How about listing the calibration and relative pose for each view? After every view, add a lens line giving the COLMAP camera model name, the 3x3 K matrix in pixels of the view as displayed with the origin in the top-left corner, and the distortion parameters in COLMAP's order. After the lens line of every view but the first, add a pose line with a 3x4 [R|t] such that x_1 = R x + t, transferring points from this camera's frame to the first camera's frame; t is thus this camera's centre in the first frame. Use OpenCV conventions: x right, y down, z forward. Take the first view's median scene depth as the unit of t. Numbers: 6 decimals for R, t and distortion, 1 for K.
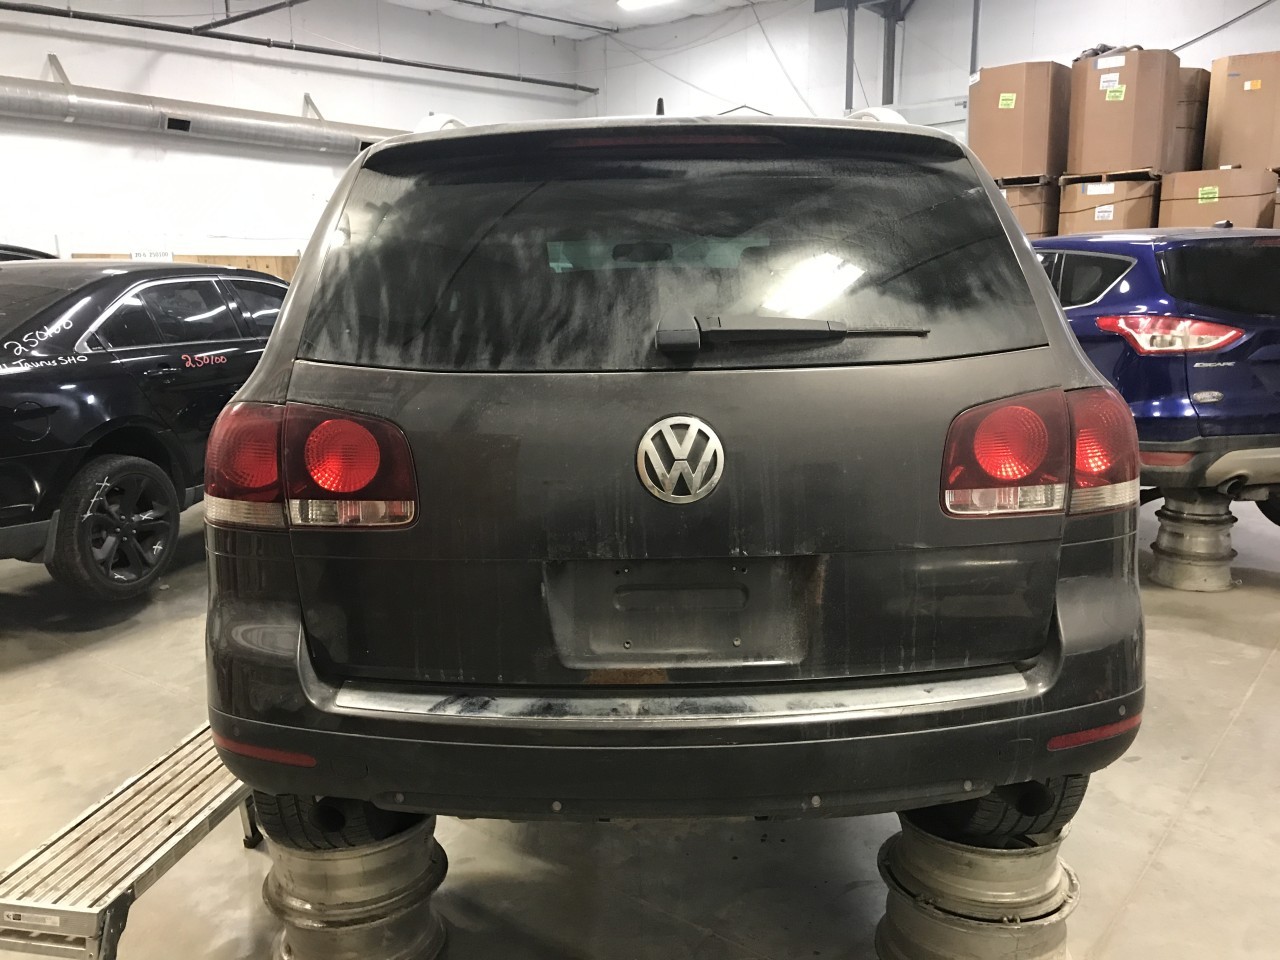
lens RADIAL K [[1051.1, 0, 638.2], [0, 1051.1, 473.7], [0, 0, 1]] dist [0.035653, -0.039971]
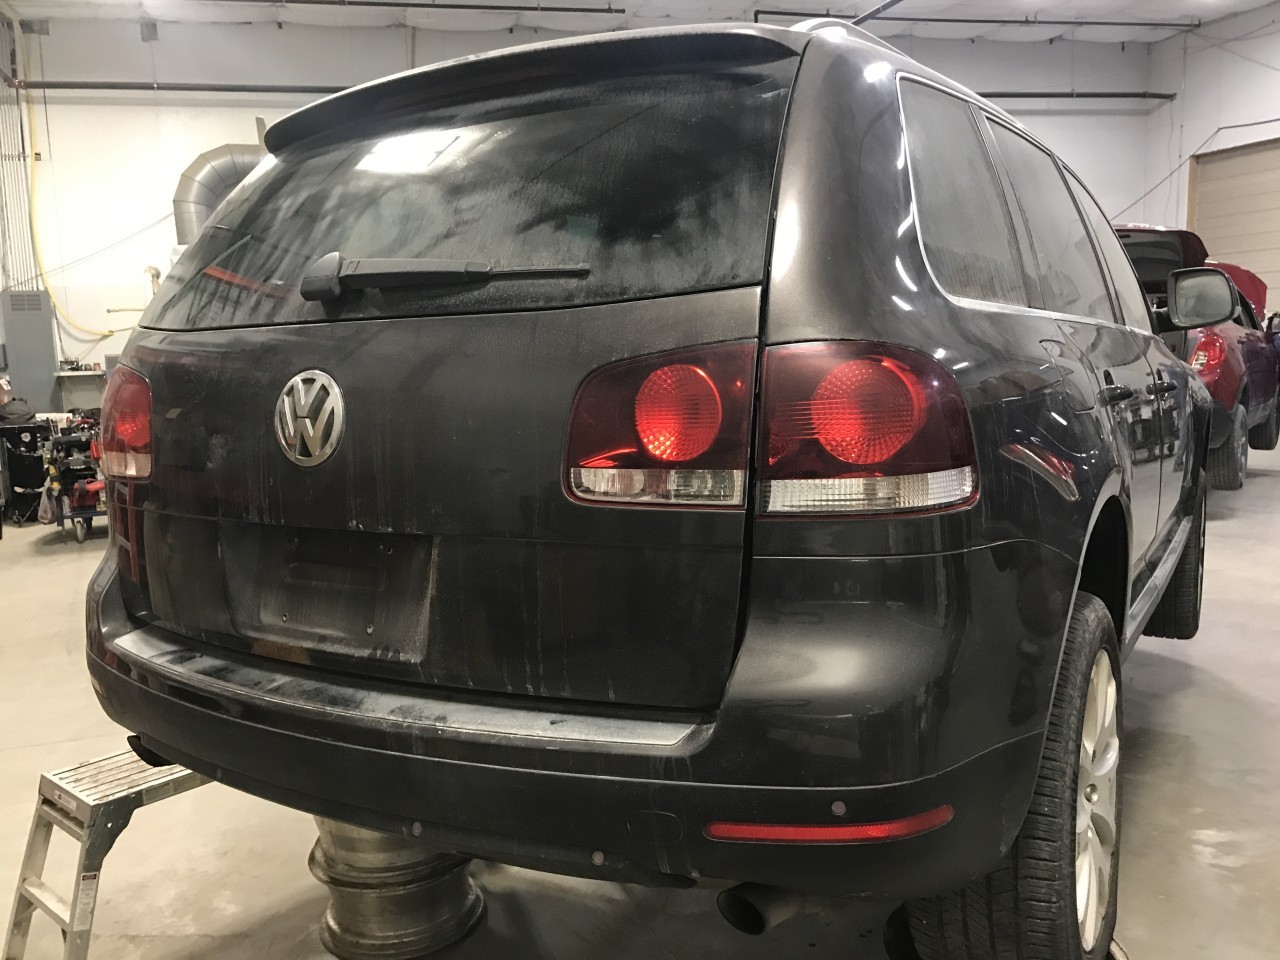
lens RADIAL K [[1051.1, 0, 639.8], [0, 1051.1, 482.2], [0, 0, 1]] dist [0.035653, -0.039971]
pose [[0.852918, 0.053987, -0.519246, 0.736567], [-0.071123, 0.997381, -0.013129, 0.032449], [0.517177, 0.048128, 0.854524, 0.355373]]
